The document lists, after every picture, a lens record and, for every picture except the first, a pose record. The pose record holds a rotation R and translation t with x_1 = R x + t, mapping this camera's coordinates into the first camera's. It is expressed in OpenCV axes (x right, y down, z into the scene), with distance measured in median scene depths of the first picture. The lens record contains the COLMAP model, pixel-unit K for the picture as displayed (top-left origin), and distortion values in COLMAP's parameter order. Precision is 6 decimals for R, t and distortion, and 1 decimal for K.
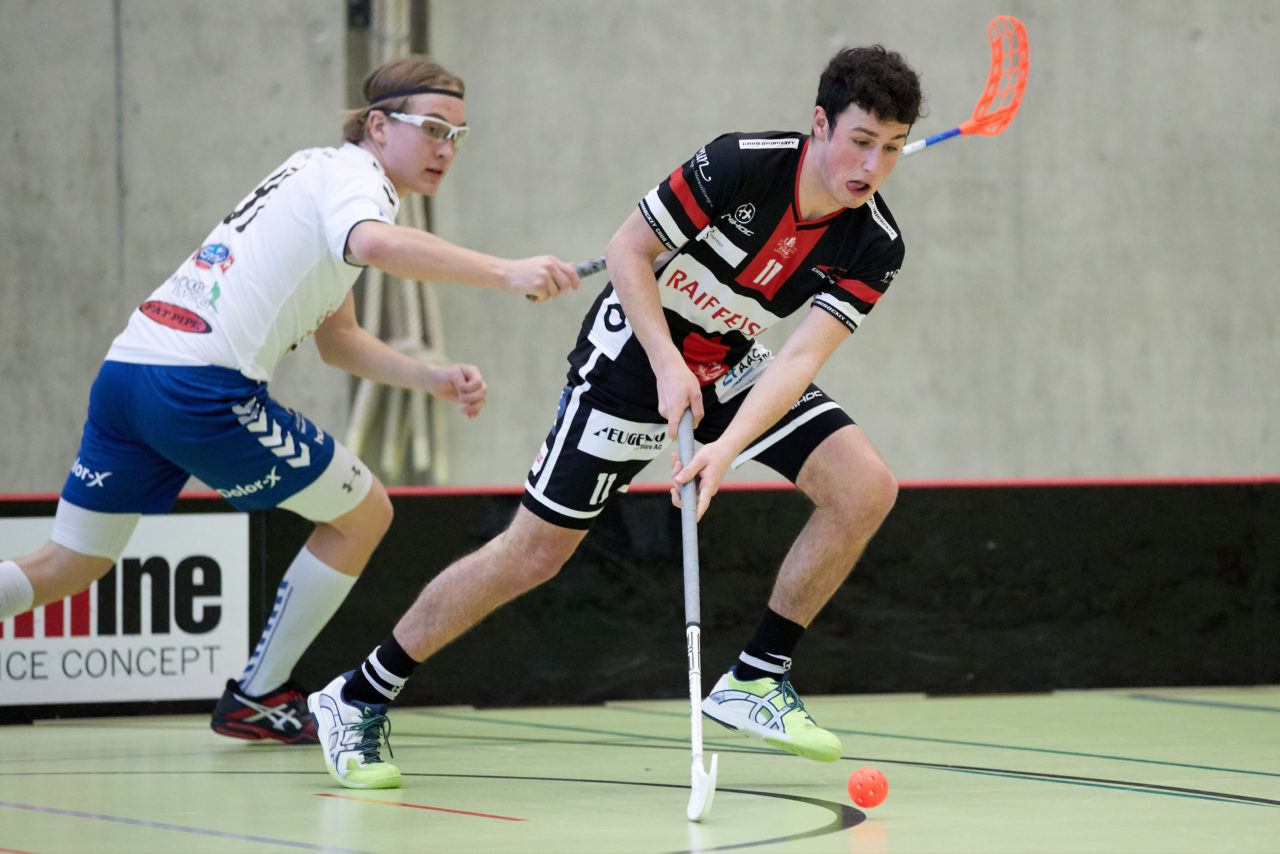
lens RADIAL K [[5825.4, 0, 640.0], [0, 5825.4, 427.0], [0, 0, 1]] dist [0.370475, -4.325800]
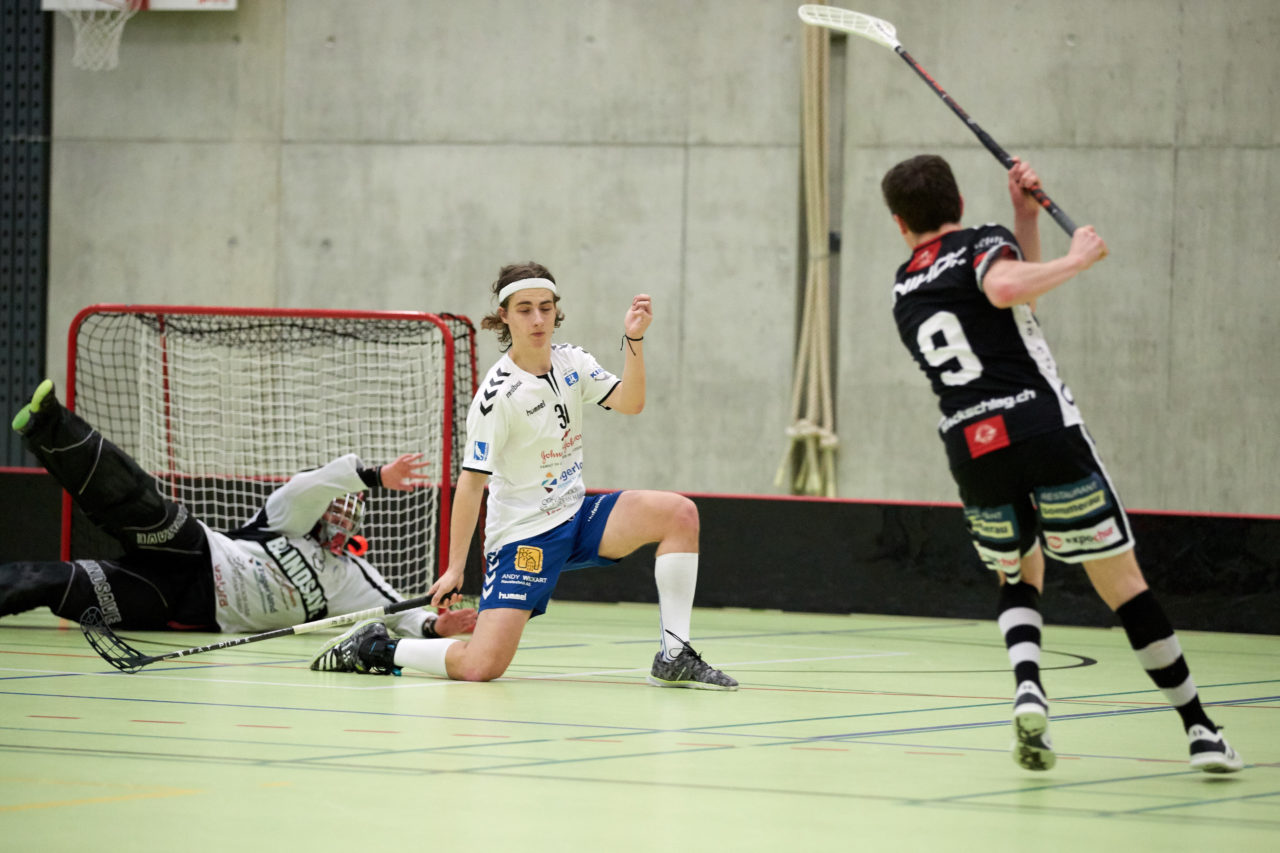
lens RADIAL K [[5825.4, 0, 640.0], [0, 5825.4, 426.5], [0, 0, 1]] dist [0.370475, -4.325800]
pose [[0.998644, 0.029681, -0.042769, -0.016698], [-0.030520, 0.999352, -0.019084, 0.020485], [0.042175, 0.020364, 0.998903, -0.725259]]
